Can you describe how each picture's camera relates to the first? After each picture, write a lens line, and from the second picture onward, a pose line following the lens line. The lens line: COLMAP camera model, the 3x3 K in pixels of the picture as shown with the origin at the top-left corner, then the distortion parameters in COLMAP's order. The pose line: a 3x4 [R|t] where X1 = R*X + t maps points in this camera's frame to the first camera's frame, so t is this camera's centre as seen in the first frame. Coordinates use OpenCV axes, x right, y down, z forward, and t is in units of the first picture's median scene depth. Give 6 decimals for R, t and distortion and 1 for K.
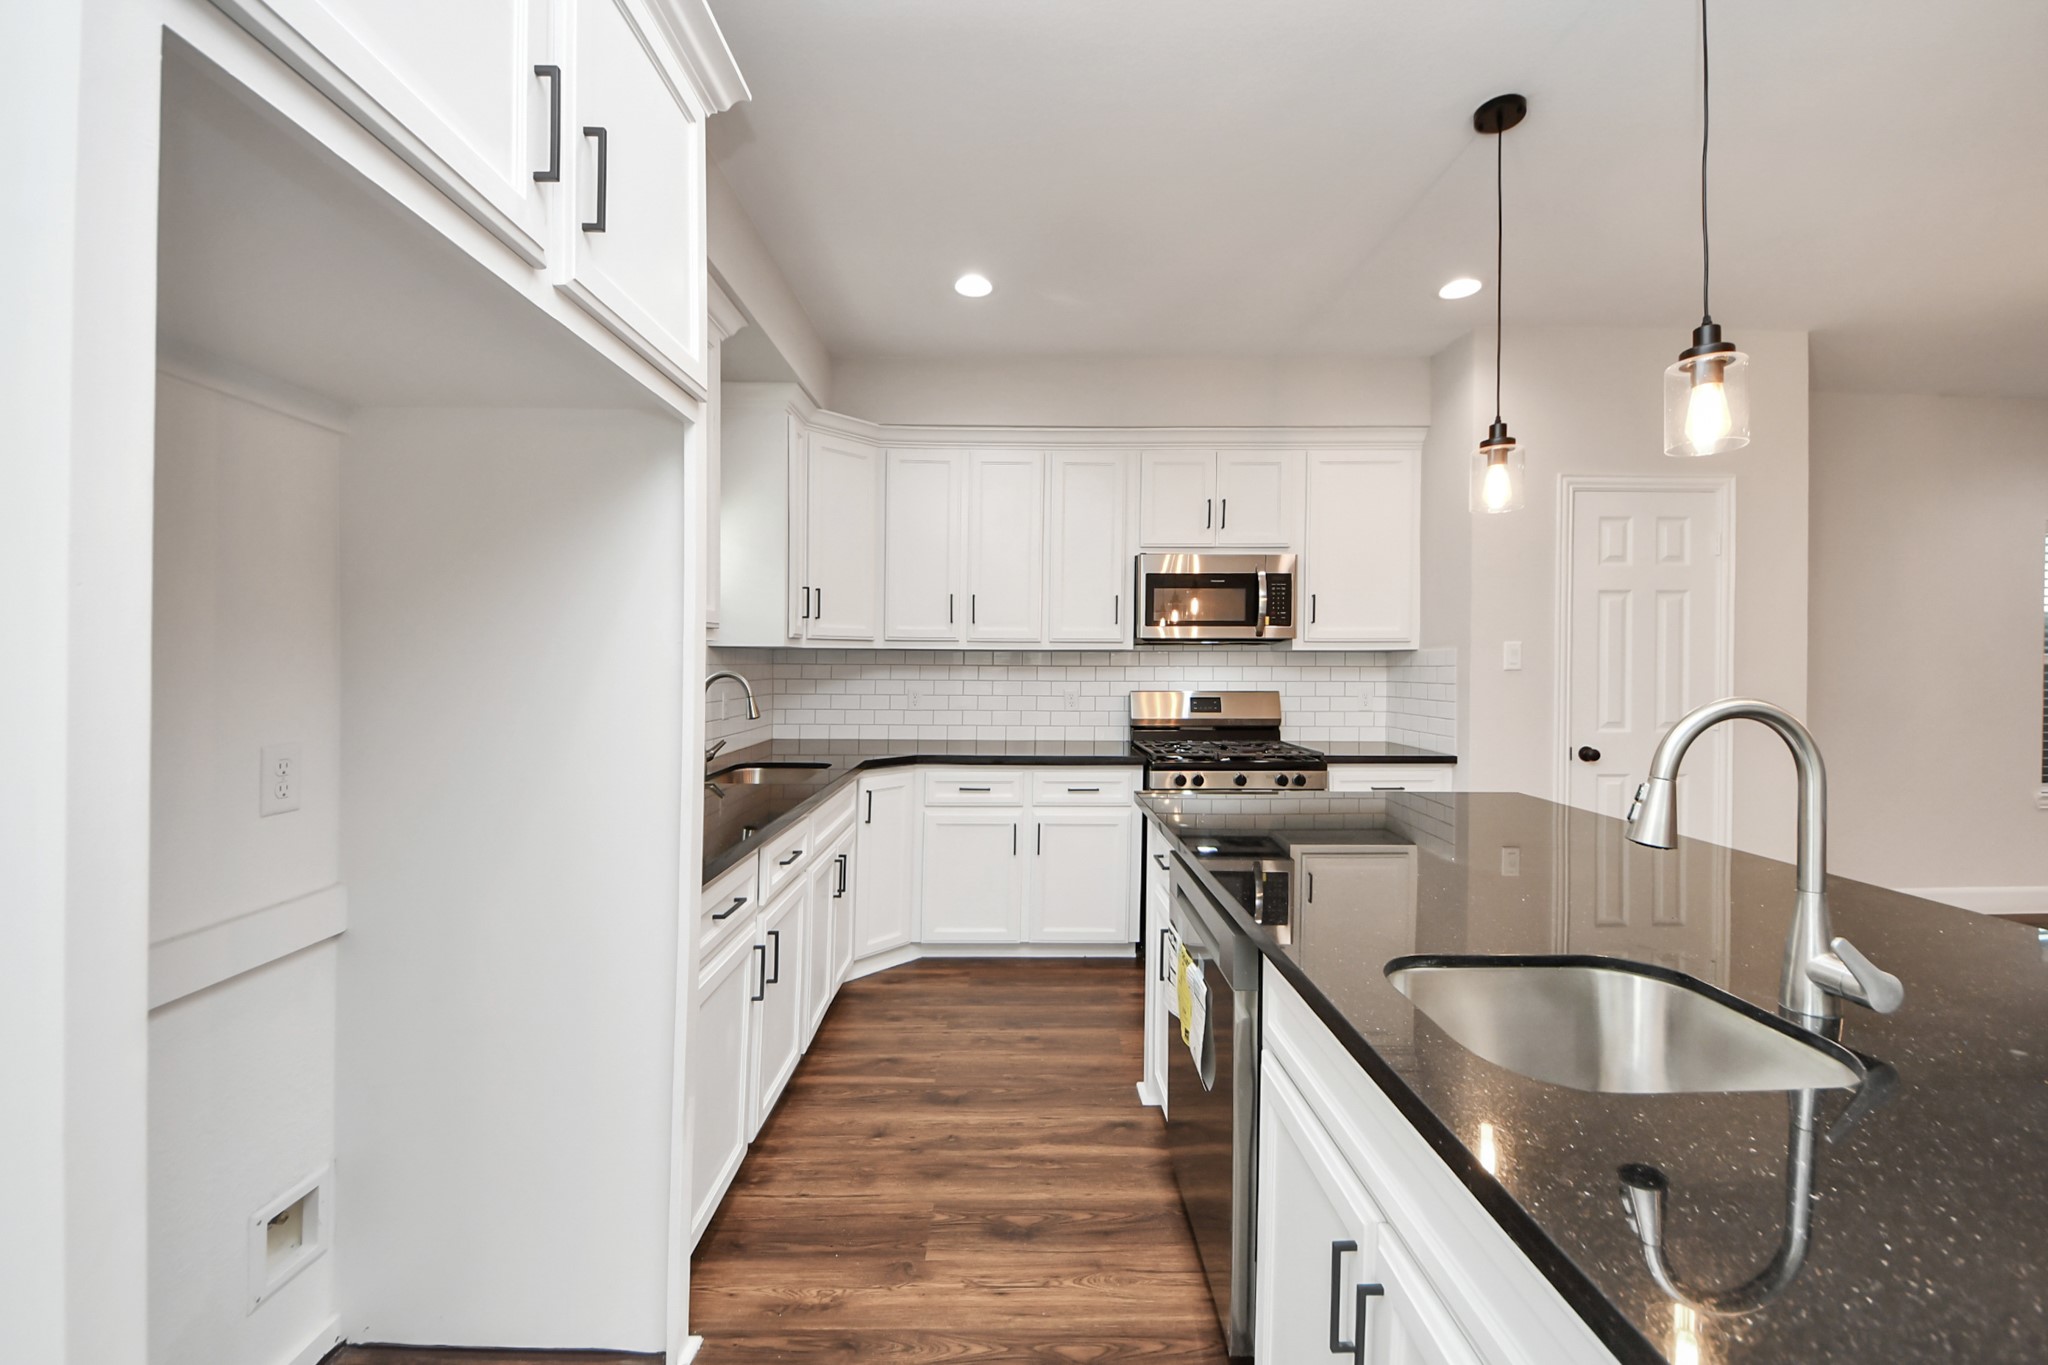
lens RADIAL K [[747.4, 0, 1025.0], [0, 747.4, 673.4], [0, 0, 1]] dist [0.065852, -0.027057]
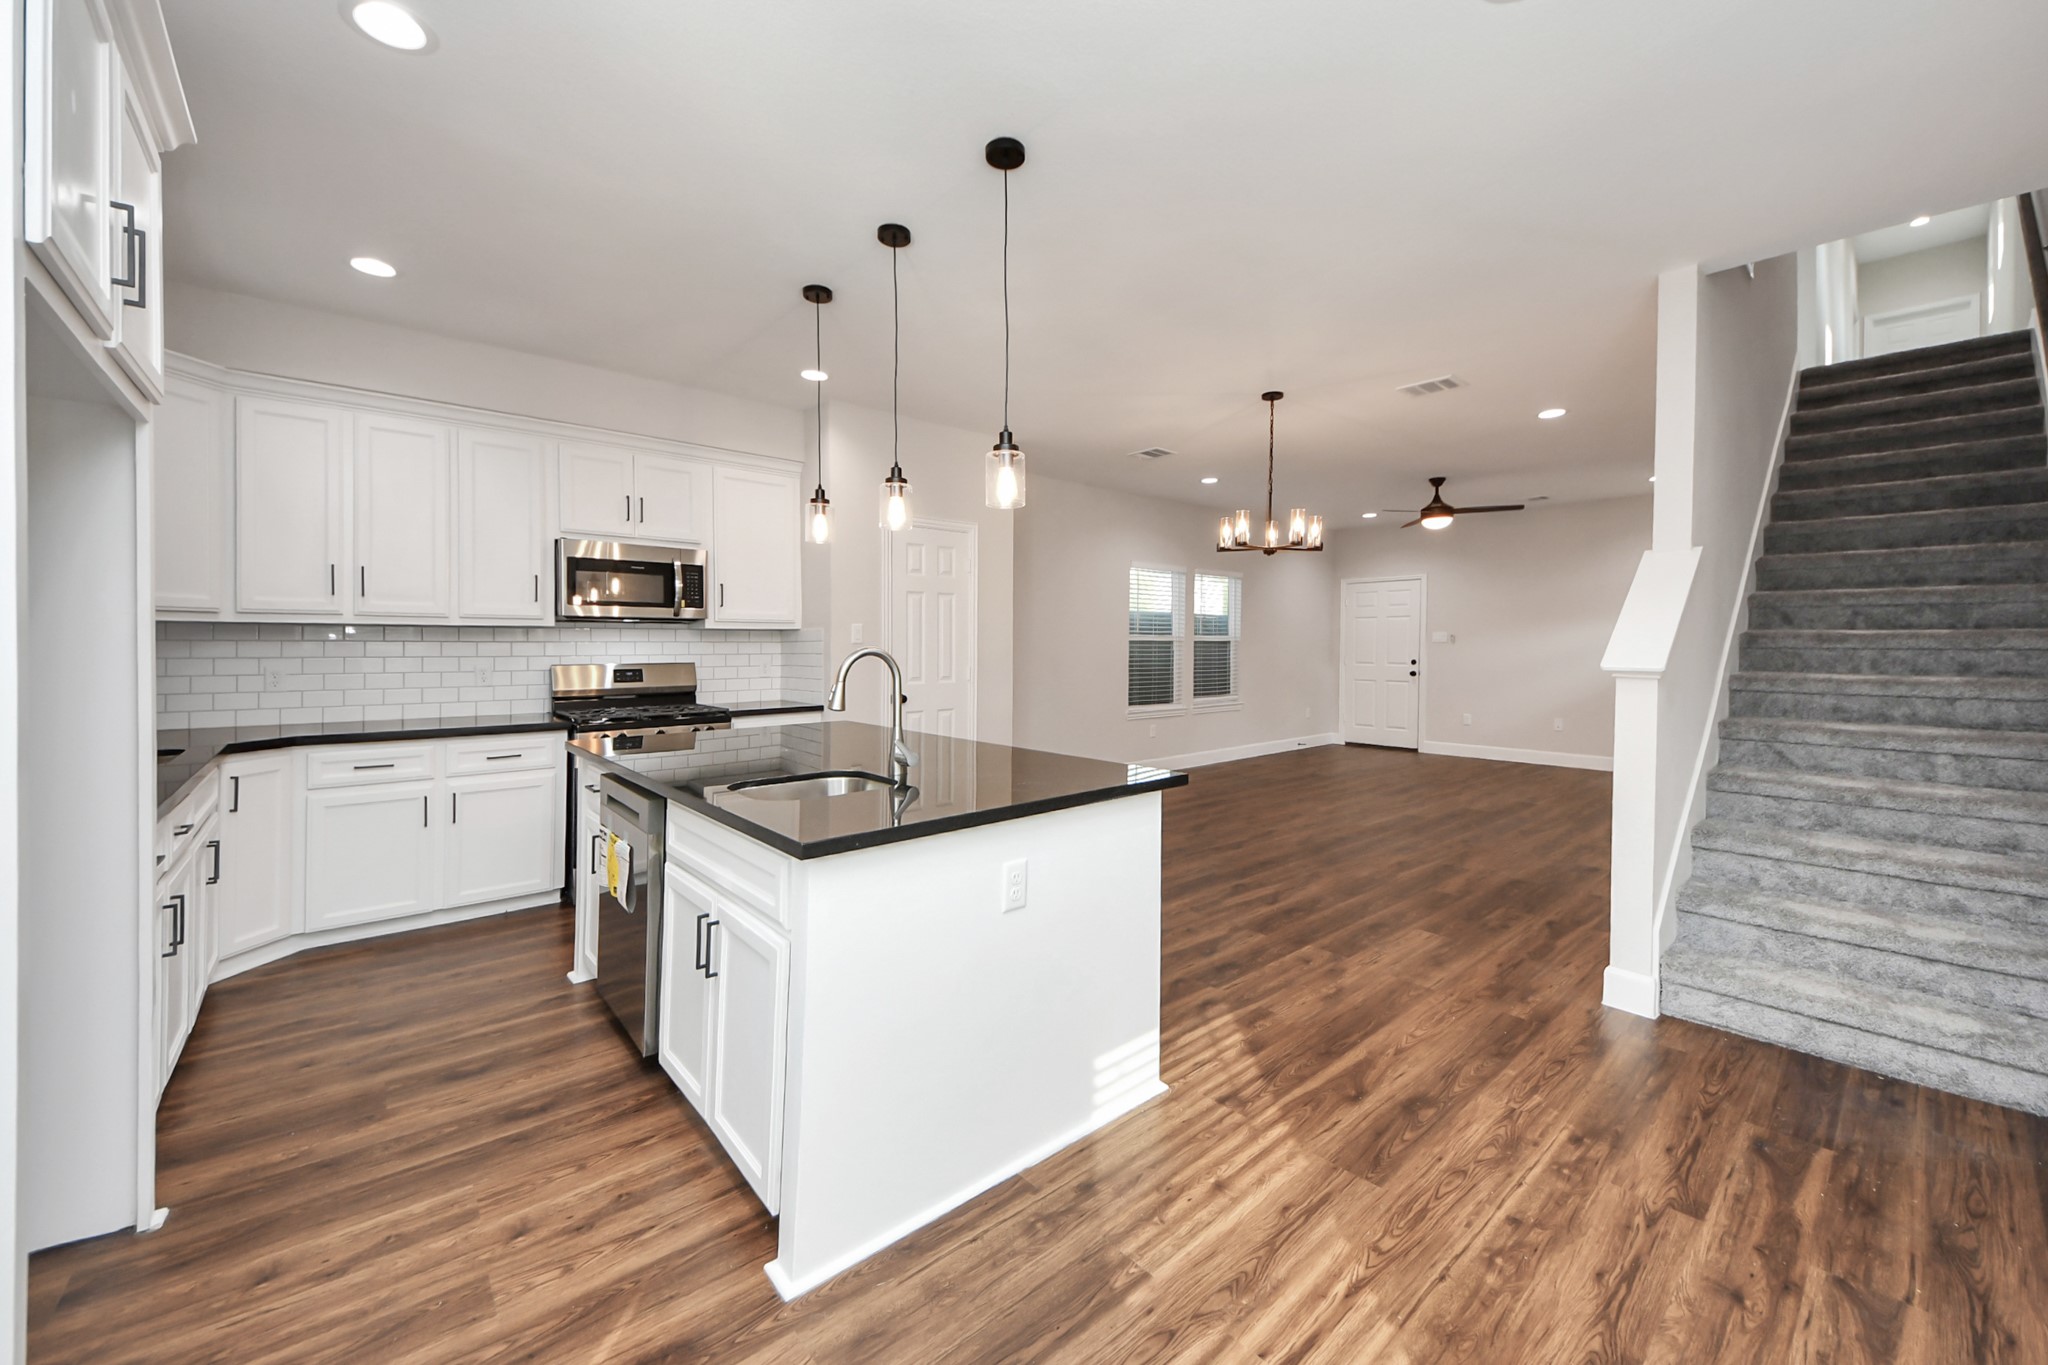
lens RADIAL K [[788.6, 0, 1026.1], [0, 788.6, 643.2], [0, 0, 1]] dist [0.003327, -0.011398]
pose [[0.762123, -0.003028, 0.647426, -0.081558], [0.013292, 0.999851, -0.010970, 0.016030], [-0.647296, 0.016966, 0.762050, -0.337941]]
